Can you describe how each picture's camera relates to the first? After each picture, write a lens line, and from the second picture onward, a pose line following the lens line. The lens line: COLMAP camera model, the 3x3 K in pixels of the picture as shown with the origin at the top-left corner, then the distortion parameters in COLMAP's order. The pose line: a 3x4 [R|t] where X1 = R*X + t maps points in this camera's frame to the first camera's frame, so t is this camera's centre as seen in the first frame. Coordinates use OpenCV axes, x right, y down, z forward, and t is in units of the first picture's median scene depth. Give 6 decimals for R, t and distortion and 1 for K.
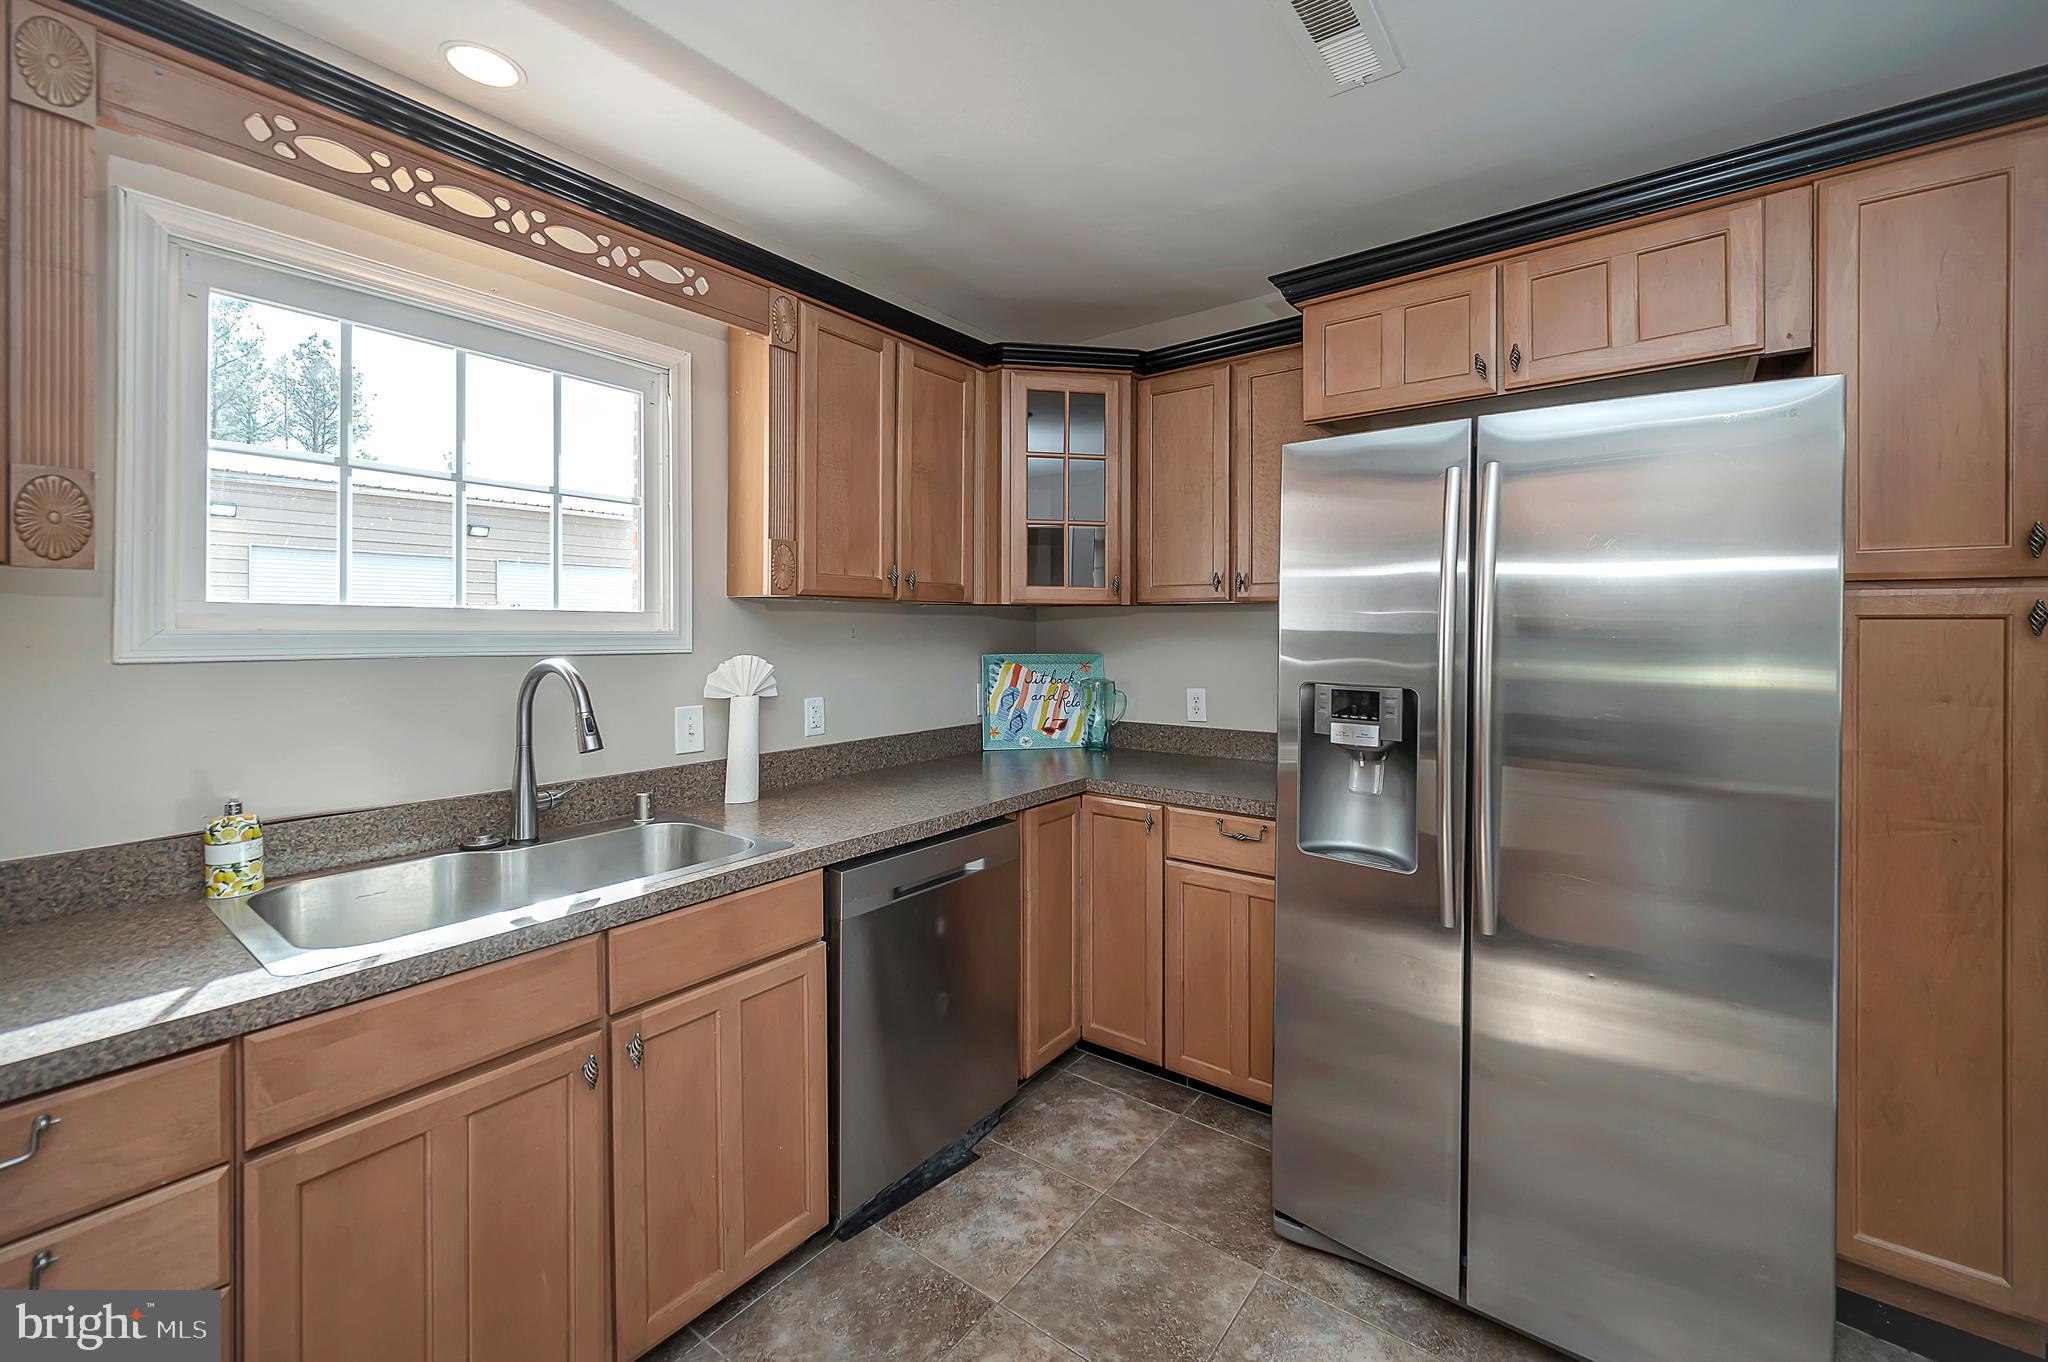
lens RADIAL K [[823.8, 0, 1046.7], [0, 823.8, 630.8], [0, 0, 1]] dist [-0.001284, -0.000002]
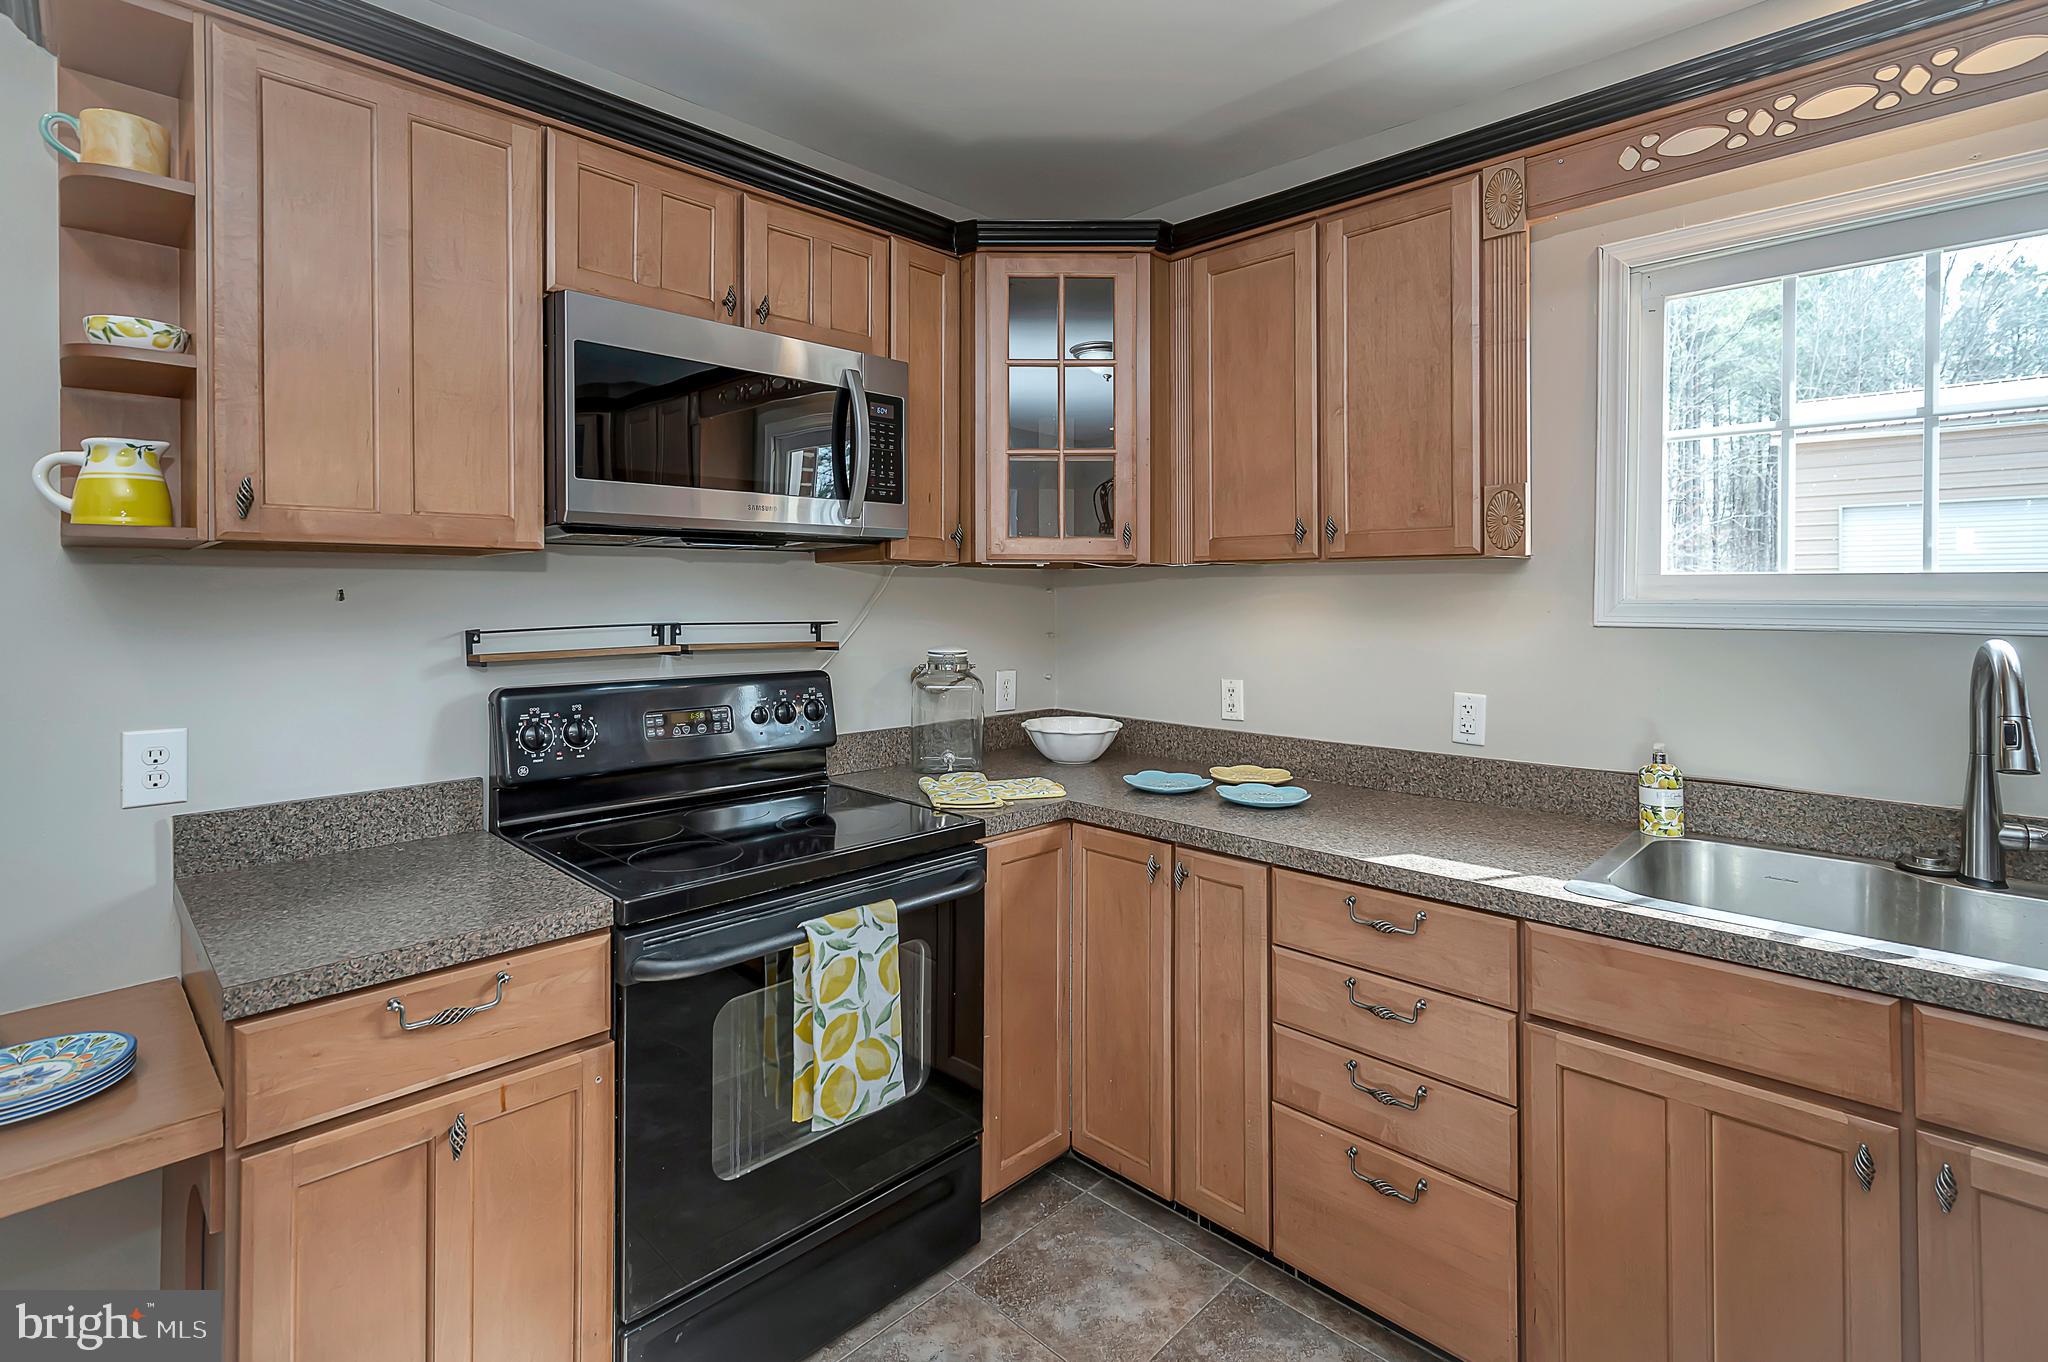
lens RADIAL K [[963.8, 0, 1030.1], [0, 963.8, 598.1], [0, 0, 1]] dist [0.000759, 0.000663]
pose [[-0.126773, -0.001567, -0.991931, 0.291283], [-0.003313, 0.999994, -0.001156, 0.001142], [0.991926, 0.003140, -0.126777, 0.212631]]
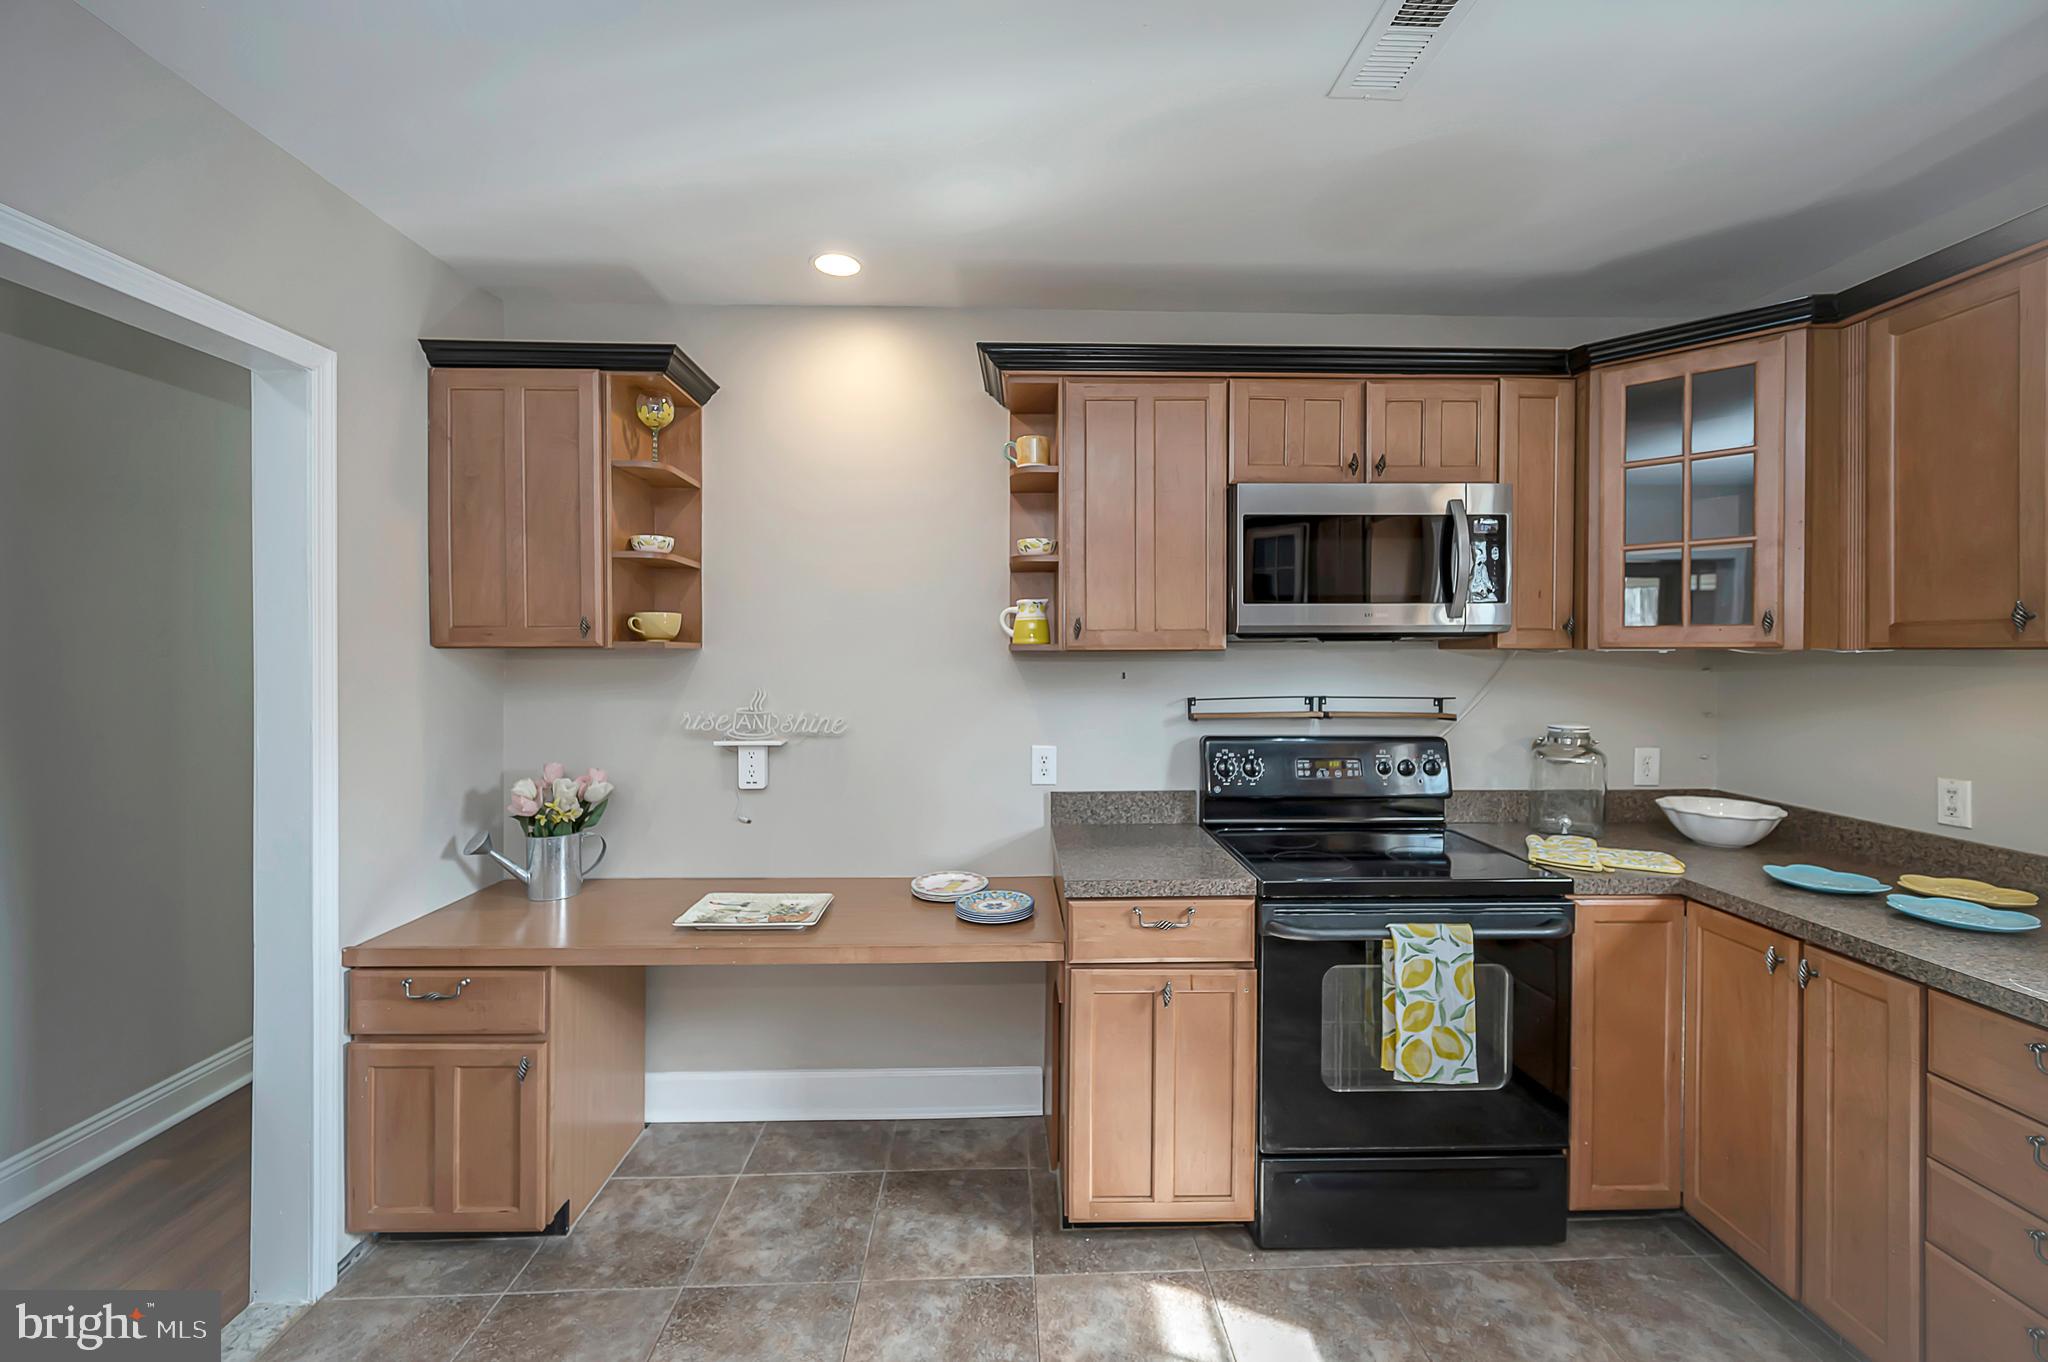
lens RADIAL K [[818.5, 0, 1034.4], [0, 818.5, 658.1], [0, 0, 1]] dist [-0.000758, -0.000017]
pose [[-0.780801, 0.000138, -0.624779, 0.408389], [-0.005682, 0.999957, 0.007322, -0.034268], [0.624754, 0.009267, -0.780767, 0.386458]]
